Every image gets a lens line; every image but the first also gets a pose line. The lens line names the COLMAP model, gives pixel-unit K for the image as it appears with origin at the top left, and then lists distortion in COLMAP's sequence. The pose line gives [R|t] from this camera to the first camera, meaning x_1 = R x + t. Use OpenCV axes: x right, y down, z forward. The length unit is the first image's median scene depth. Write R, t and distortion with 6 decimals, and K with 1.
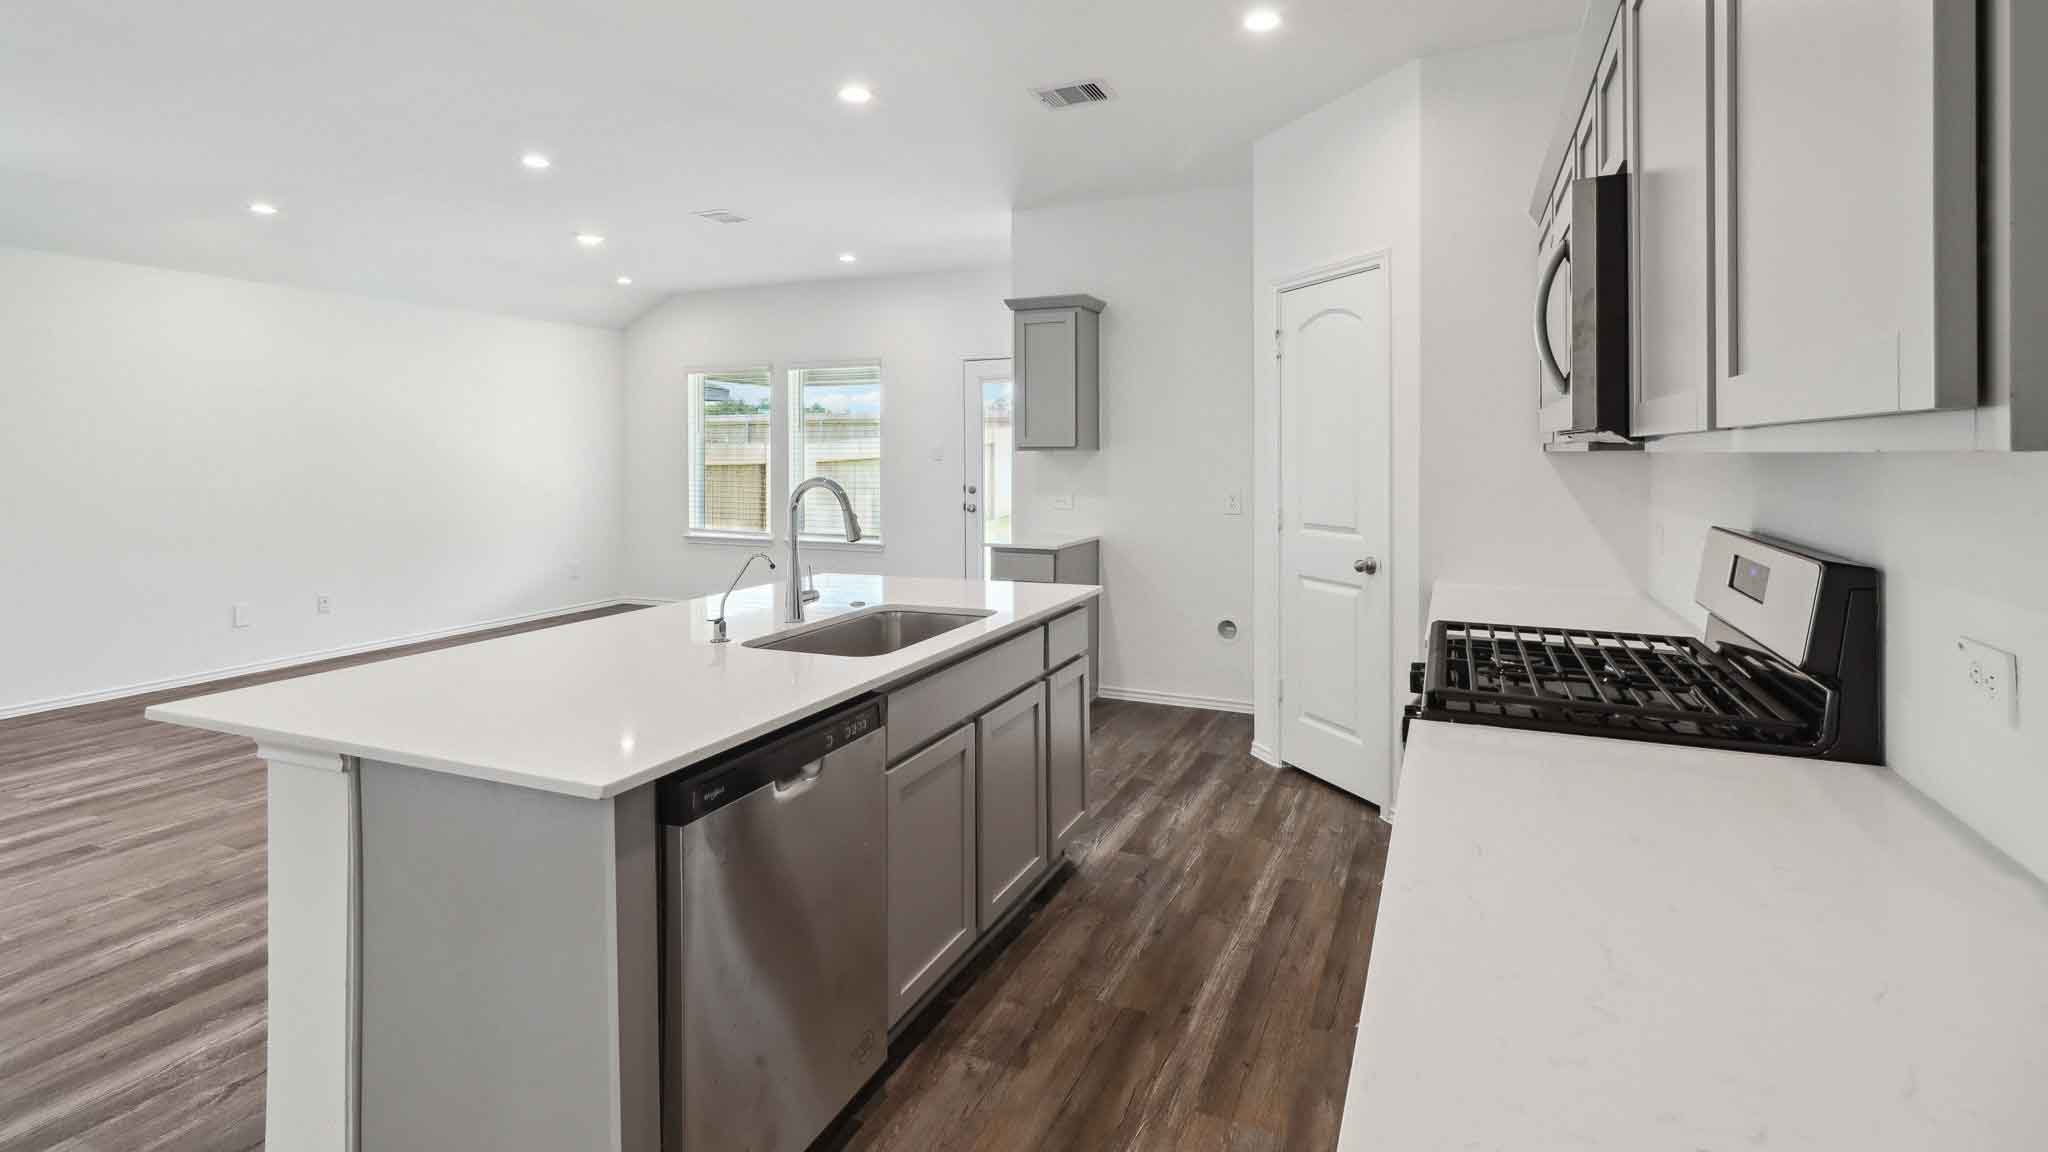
lens RADIAL K [[983.9, 0, 1023.5], [0, 983.9, 450.1], [0, 0, 1]] dist [-0.001472, 0.000949]
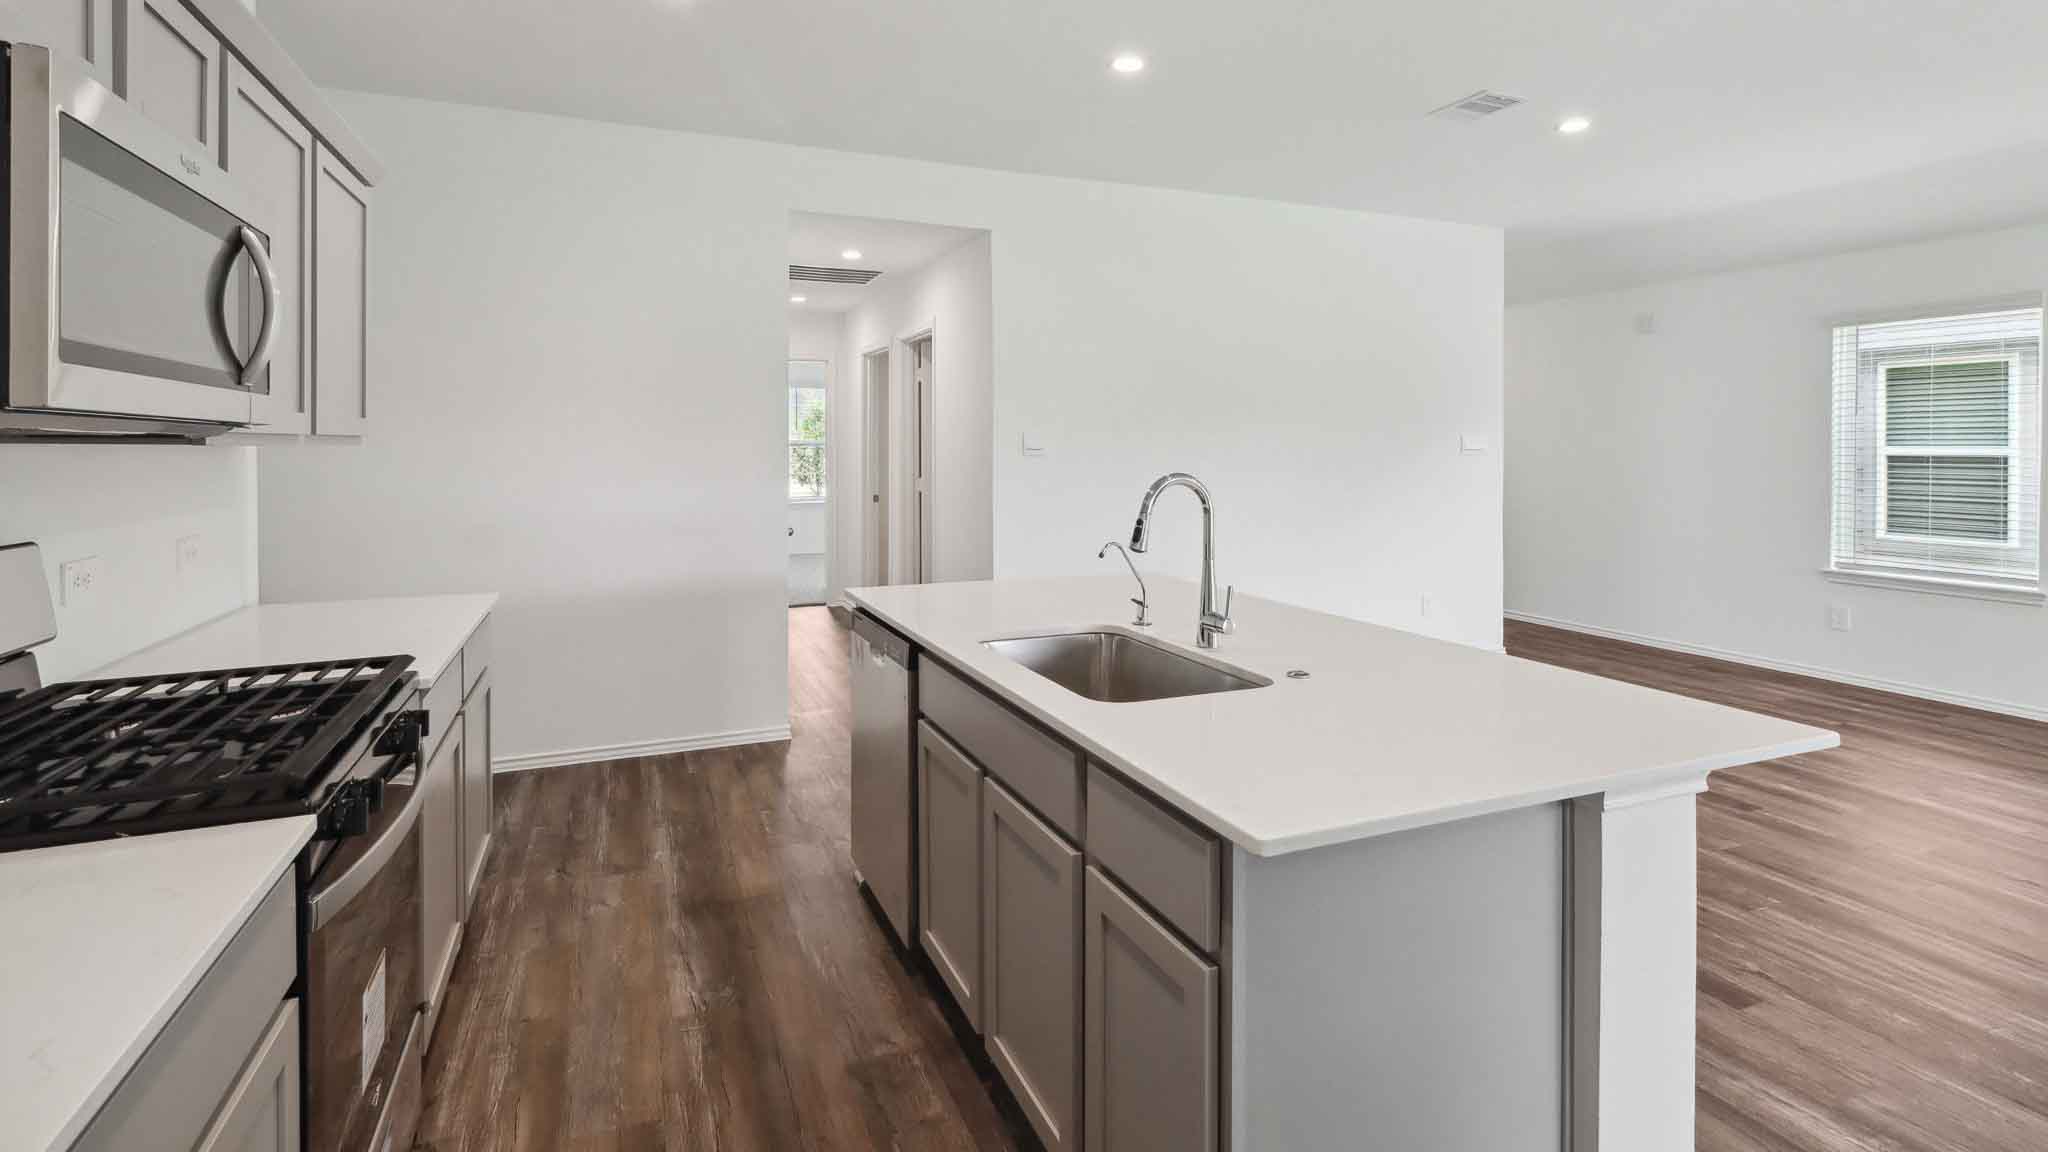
lens RADIAL K [[964.0, 0, 1024.1], [0, 964.0, 450.8], [0, 0, 1]] dist [0.000800, 0.000396]
pose [[-0.689023, 0.007338, -0.724702, 0.305049], [0.003525, 0.999971, 0.006774, 0.001580], [0.724731, 0.002113, -0.689029, 0.954025]]
